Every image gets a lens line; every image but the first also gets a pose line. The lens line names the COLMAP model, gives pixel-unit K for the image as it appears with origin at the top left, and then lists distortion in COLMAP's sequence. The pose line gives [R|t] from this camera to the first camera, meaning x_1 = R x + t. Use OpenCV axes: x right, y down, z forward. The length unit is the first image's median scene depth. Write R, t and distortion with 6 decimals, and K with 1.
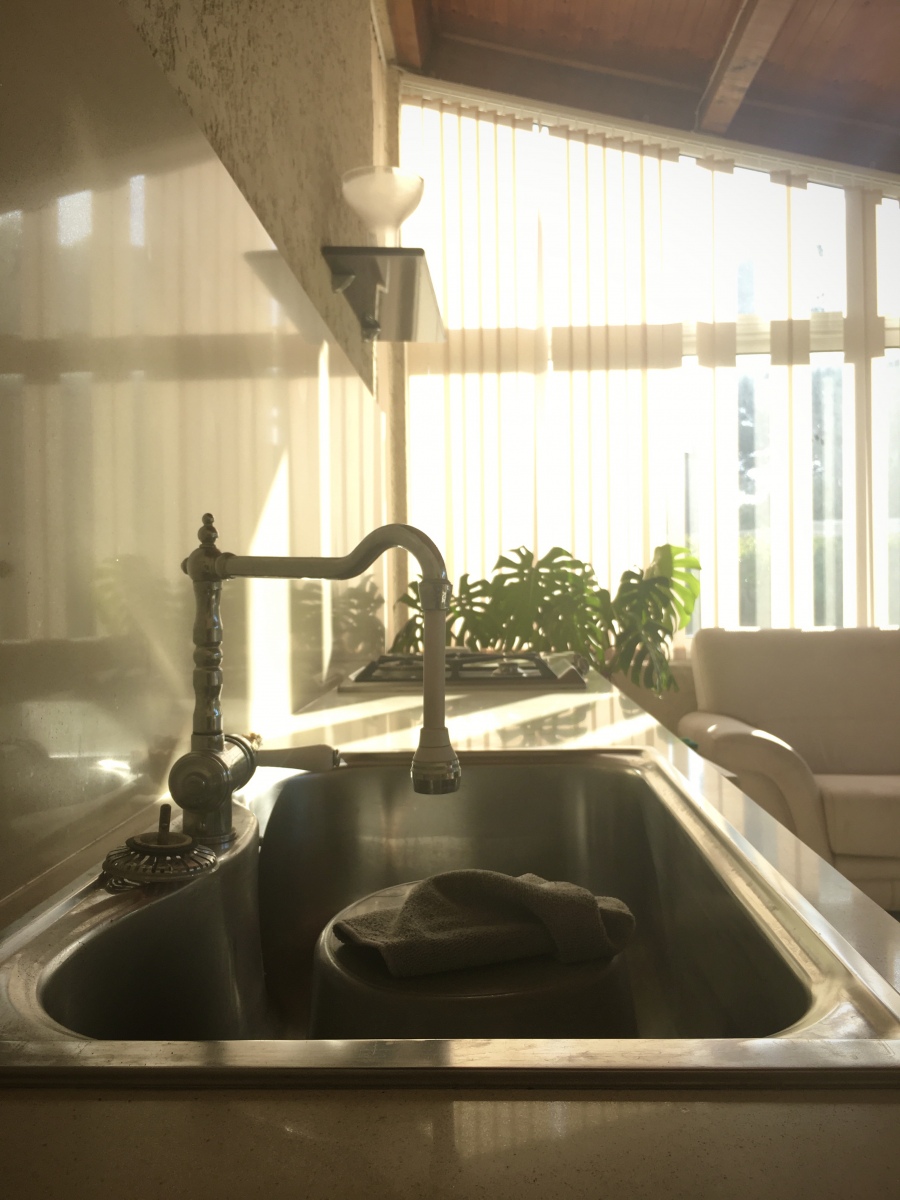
lens RADIAL K [[1012.3, 0, 445.1], [0, 1012.3, 603.3], [0, 0, 1]] dist [0.074451, -0.083730]
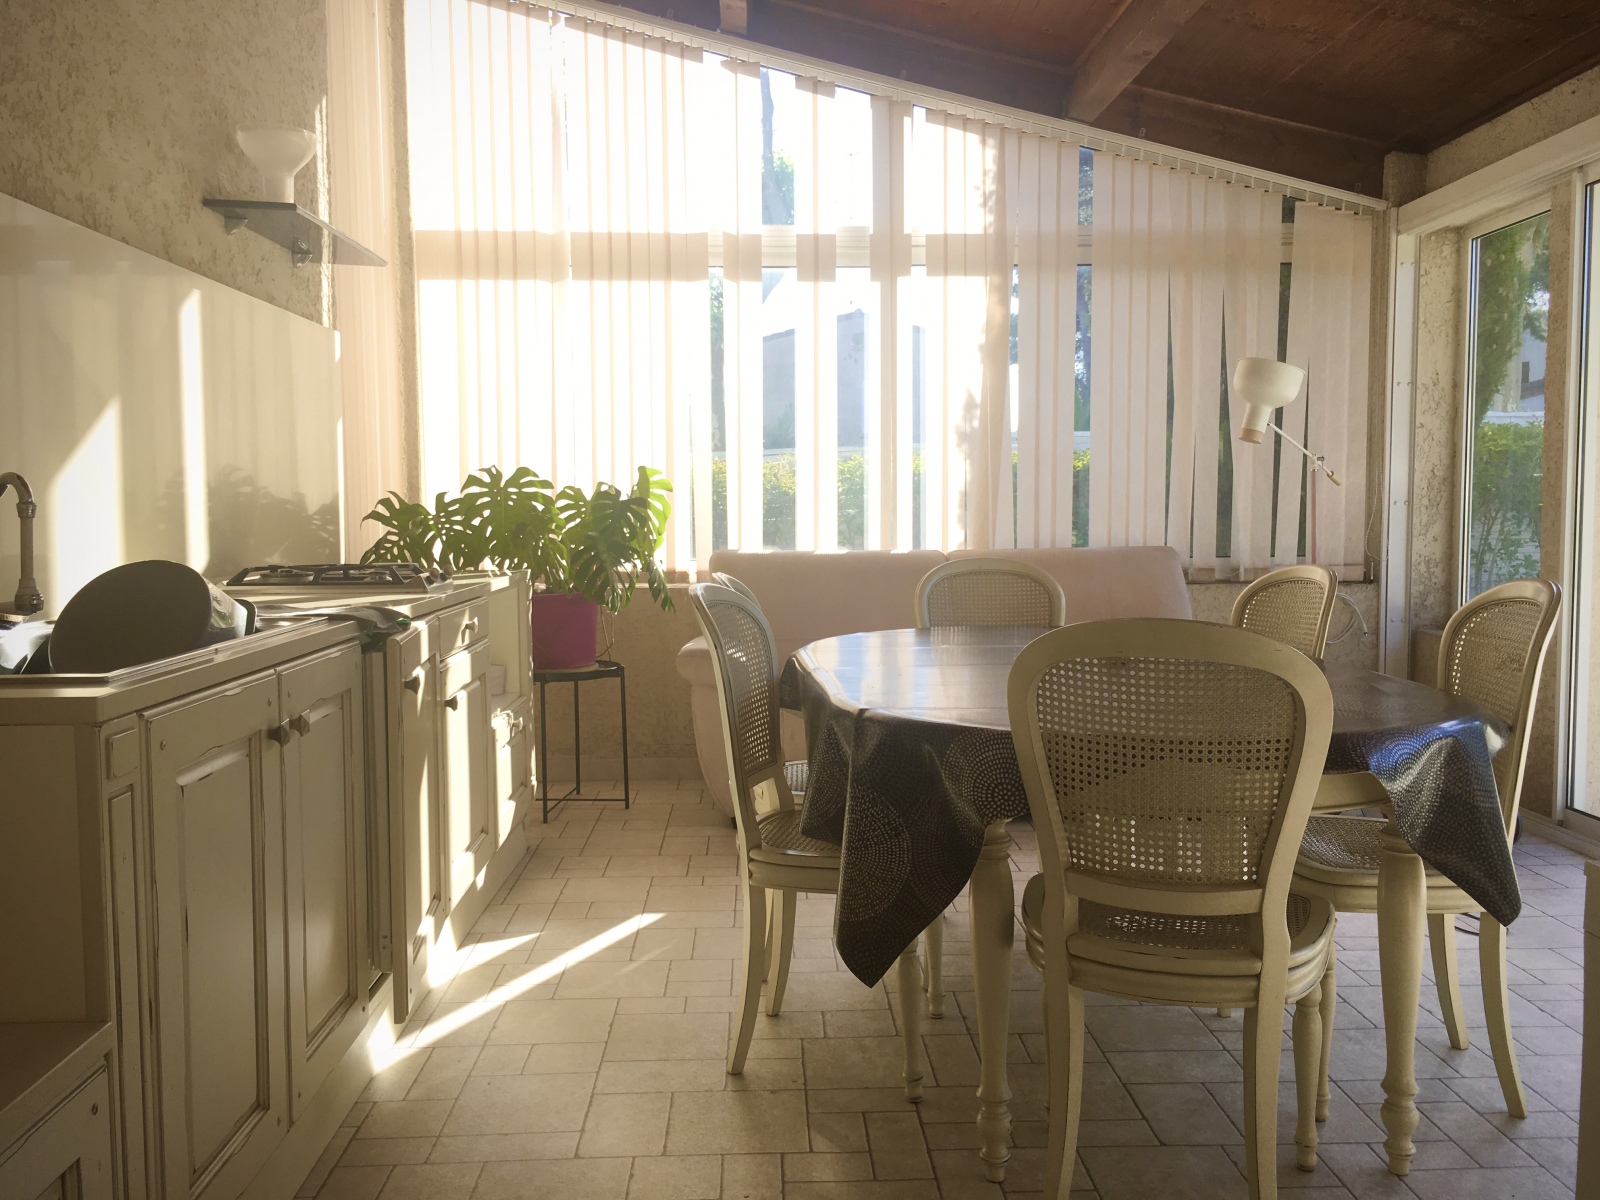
lens RADIAL K [[1349.7, 0, 797.7], [0, 1349.7, 595.1], [0, 0, 1]] dist [0.074451, -0.083730]
pose [[0.996726, 0.007315, 0.080526, 0.218374], [-0.011518, 0.998588, 0.051860, -0.000722], [-0.080033, -0.052618, 0.995402, -0.301602]]
